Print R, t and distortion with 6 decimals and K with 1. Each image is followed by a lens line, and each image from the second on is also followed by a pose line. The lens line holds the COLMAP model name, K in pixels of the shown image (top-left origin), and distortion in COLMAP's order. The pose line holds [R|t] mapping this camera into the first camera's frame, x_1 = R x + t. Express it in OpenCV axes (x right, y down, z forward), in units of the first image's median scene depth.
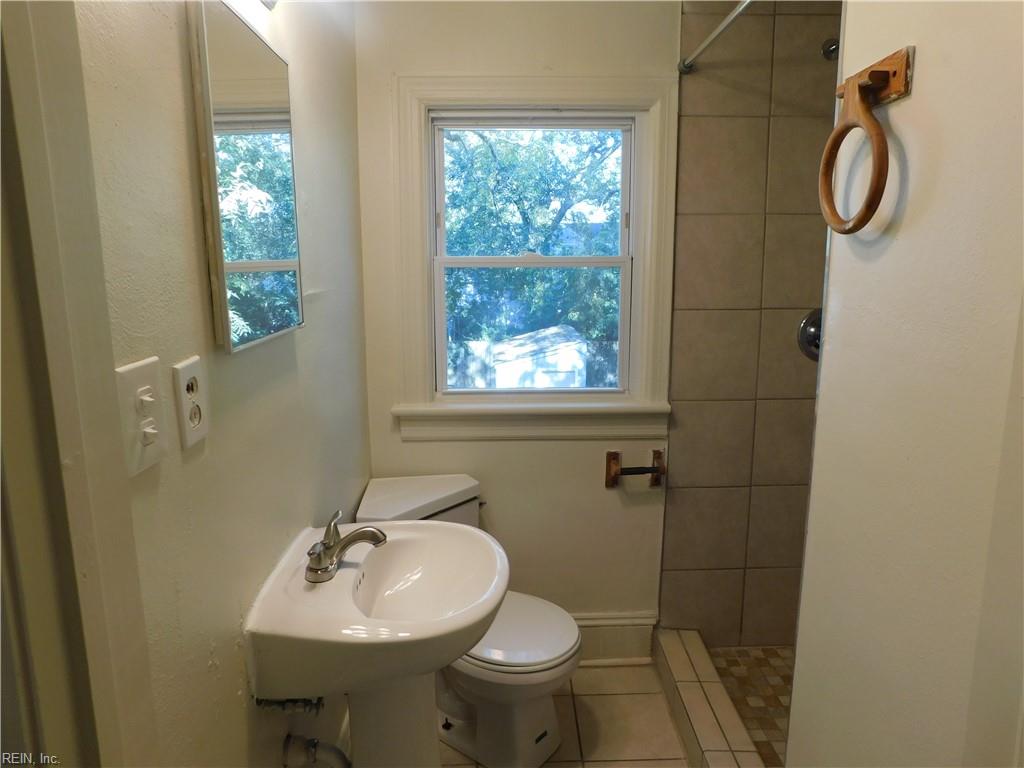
lens RADIAL K [[680.4, 0, 510.1], [0, 680.4, 386.9], [0, 0, 1]] dist [-0.053980, 0.037204]
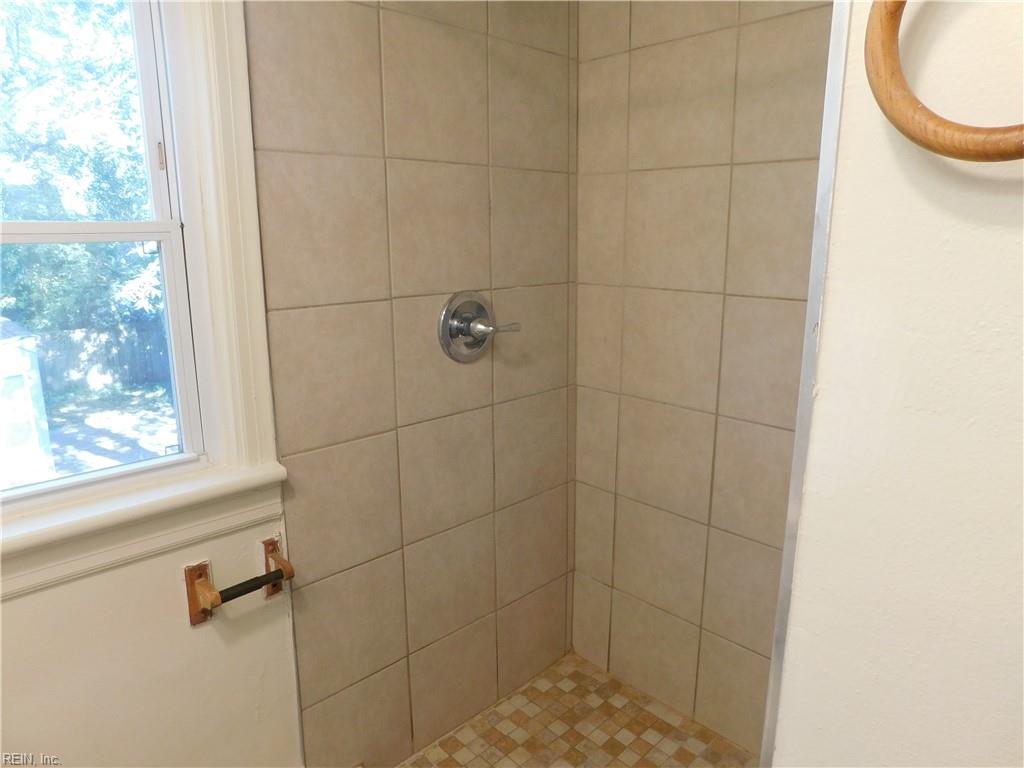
lens RADIAL K [[680.4, 0, 520.4], [0, 680.4, 385.2], [0, 0, 1]] dist [-0.053980, 0.037204]
pose [[0.730150, -0.151540, 0.666271, -0.003357], [0.123599, 0.988303, 0.089335, -0.071981], [-0.672016, 0.017122, 0.740339, 0.392876]]
